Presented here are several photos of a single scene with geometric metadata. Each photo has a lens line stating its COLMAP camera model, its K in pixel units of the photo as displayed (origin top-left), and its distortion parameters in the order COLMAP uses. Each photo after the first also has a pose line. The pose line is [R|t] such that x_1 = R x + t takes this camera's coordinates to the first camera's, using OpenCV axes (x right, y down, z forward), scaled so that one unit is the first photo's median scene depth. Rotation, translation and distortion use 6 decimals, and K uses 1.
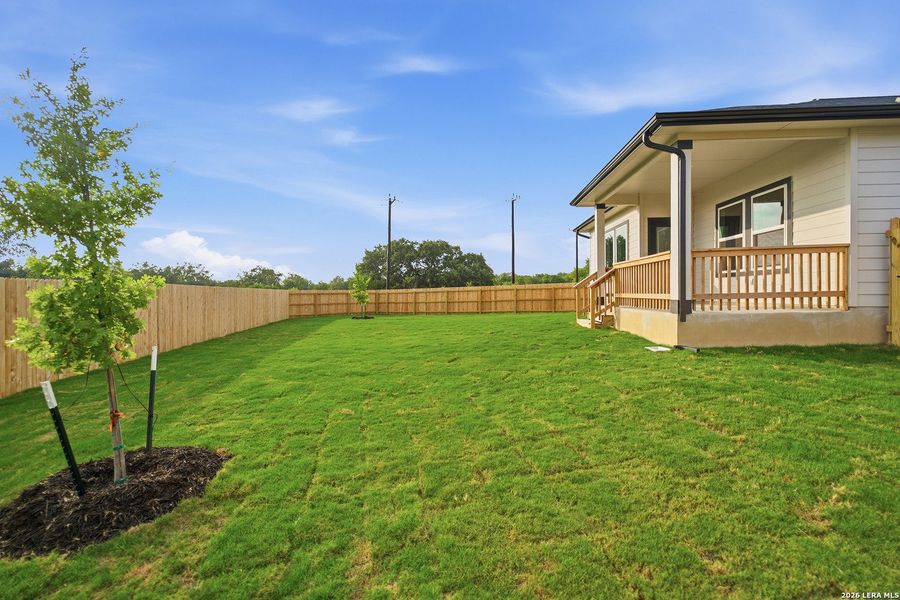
lens RADIAL K [[380.4, 0, 448.8], [0, 380.4, 297.4], [0, 0, 1]] dist [-0.022166, 0.000154]
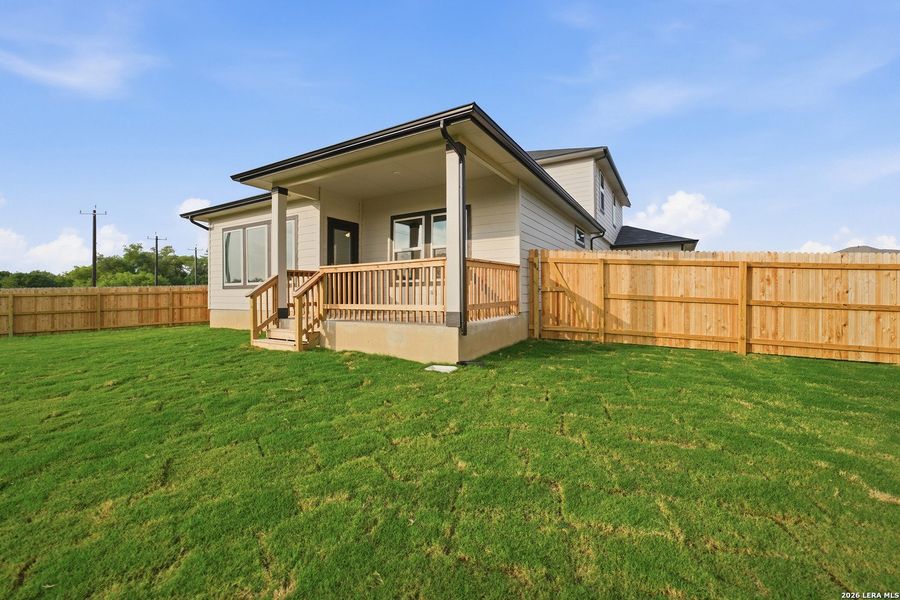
lens RADIAL K [[380.4, 0, 448.8], [0, 380.4, 297.4], [0, 0, 1]] dist [-0.022166, 0.000154]
pose [[0.445925, 0.009144, 0.895024, -0.160937], [0.010511, 0.999825, -0.015451, -0.008907], [-0.895009, 0.016297, 0.445751, 0.447308]]
